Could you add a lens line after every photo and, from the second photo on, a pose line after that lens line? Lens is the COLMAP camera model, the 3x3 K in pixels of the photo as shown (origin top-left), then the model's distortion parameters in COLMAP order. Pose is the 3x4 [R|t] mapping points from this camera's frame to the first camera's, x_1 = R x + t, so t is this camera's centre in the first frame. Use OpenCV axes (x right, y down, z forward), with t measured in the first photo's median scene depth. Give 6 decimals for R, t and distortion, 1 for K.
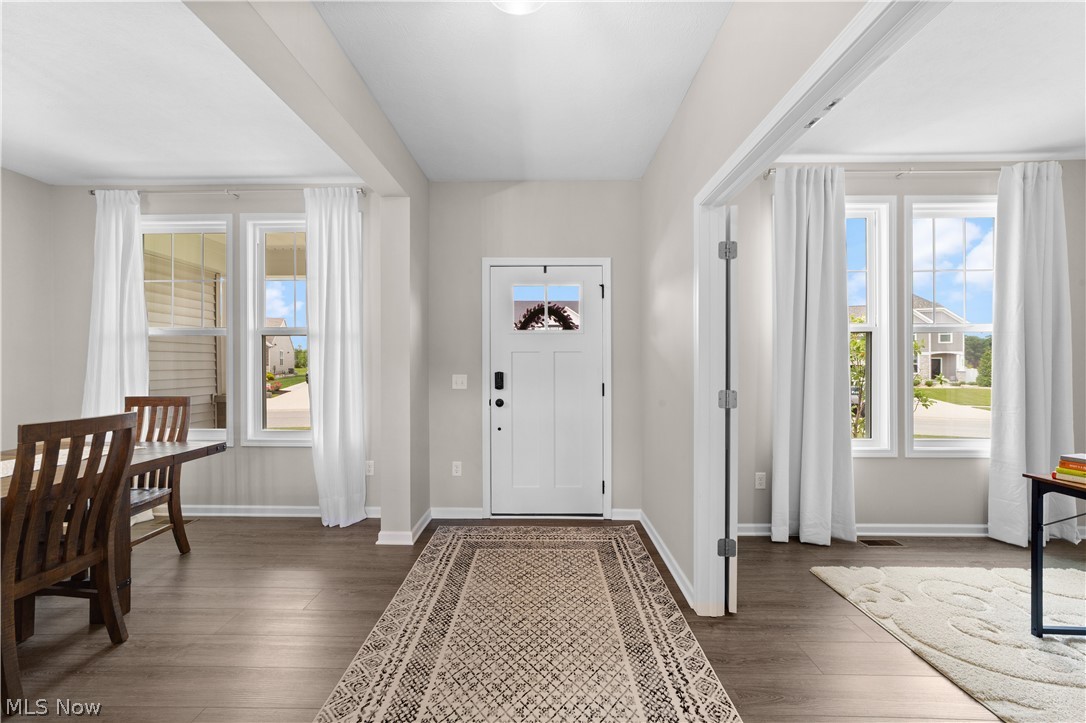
lens RADIAL K [[417.0, 0, 540.5], [0, 417.0, 367.7], [0, 0, 1]] dist [-0.006889, 0.003749]
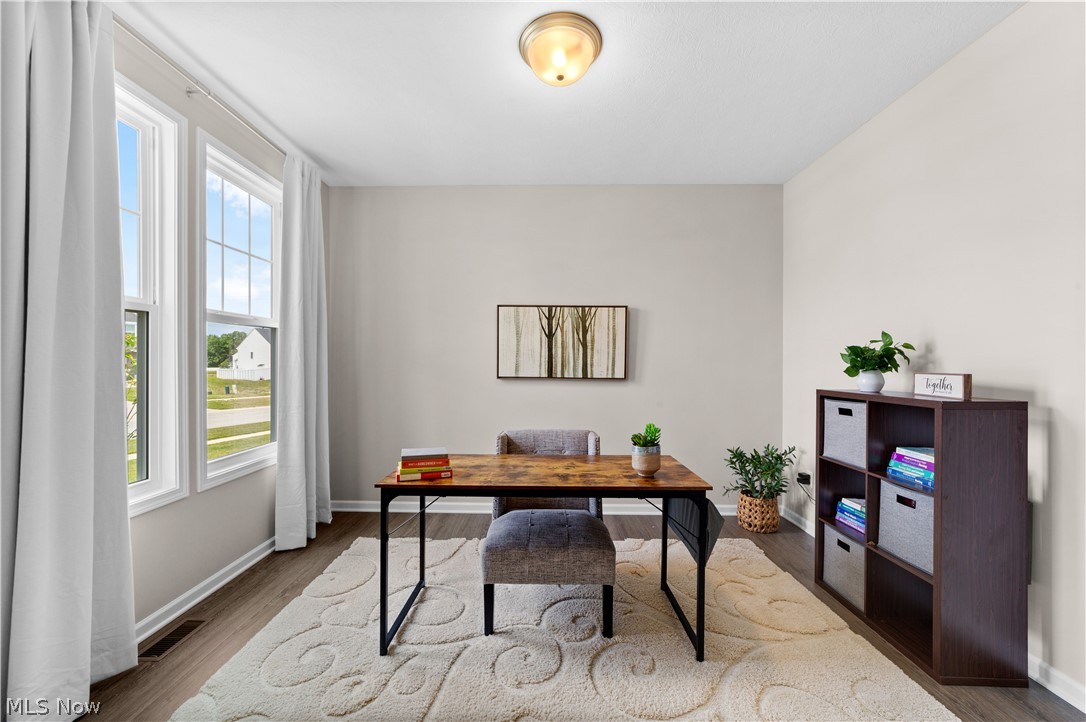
lens RADIAL K [[417.0, 0, 542.0], [0, 417.0, 359.8], [0, 0, 1]] dist [-0.006889, 0.003749]
pose [[0.007155, 0.003356, 0.999969, 0.165105], [0.005272, 0.999980, -0.003394, -0.006226], [-0.999961, 0.005296, 0.007138, 0.401752]]
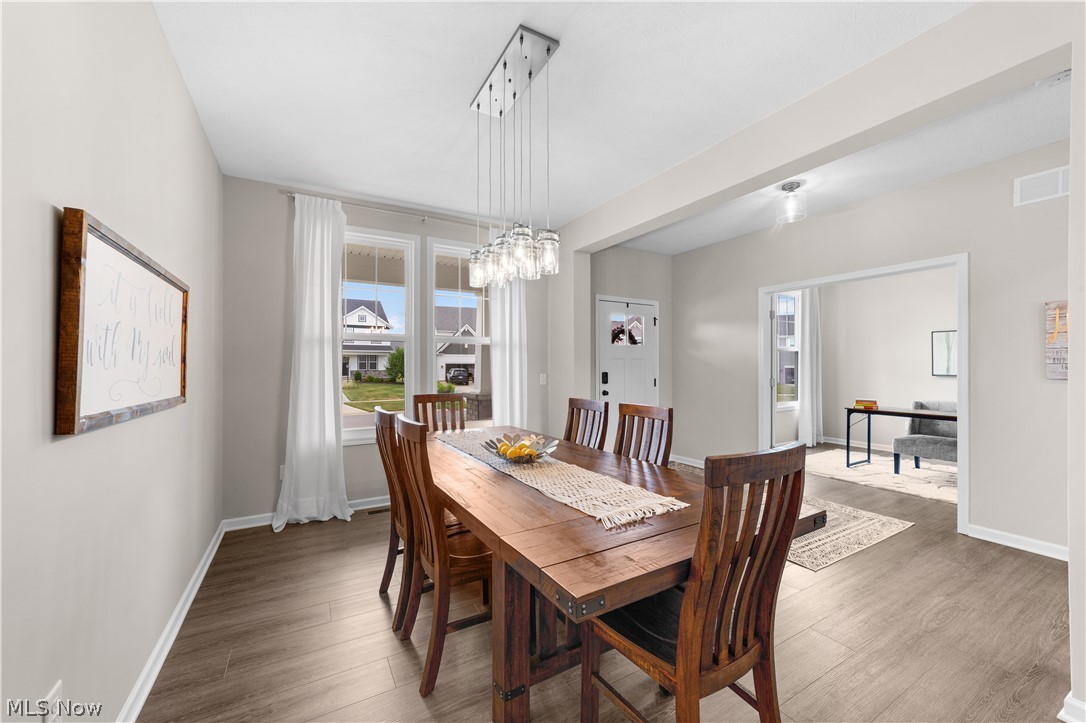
lens RADIAL K [[417.0, 0, 548.4], [0, 417.0, 367.2], [0, 0, 1]] dist [-0.006889, 0.003749]
pose [[0.854978, -0.002805, 0.518657, -1.152680], [0.006927, 0.999958, -0.006012, 0.000998], [-0.518618, 0.008733, 0.854961, -0.178420]]
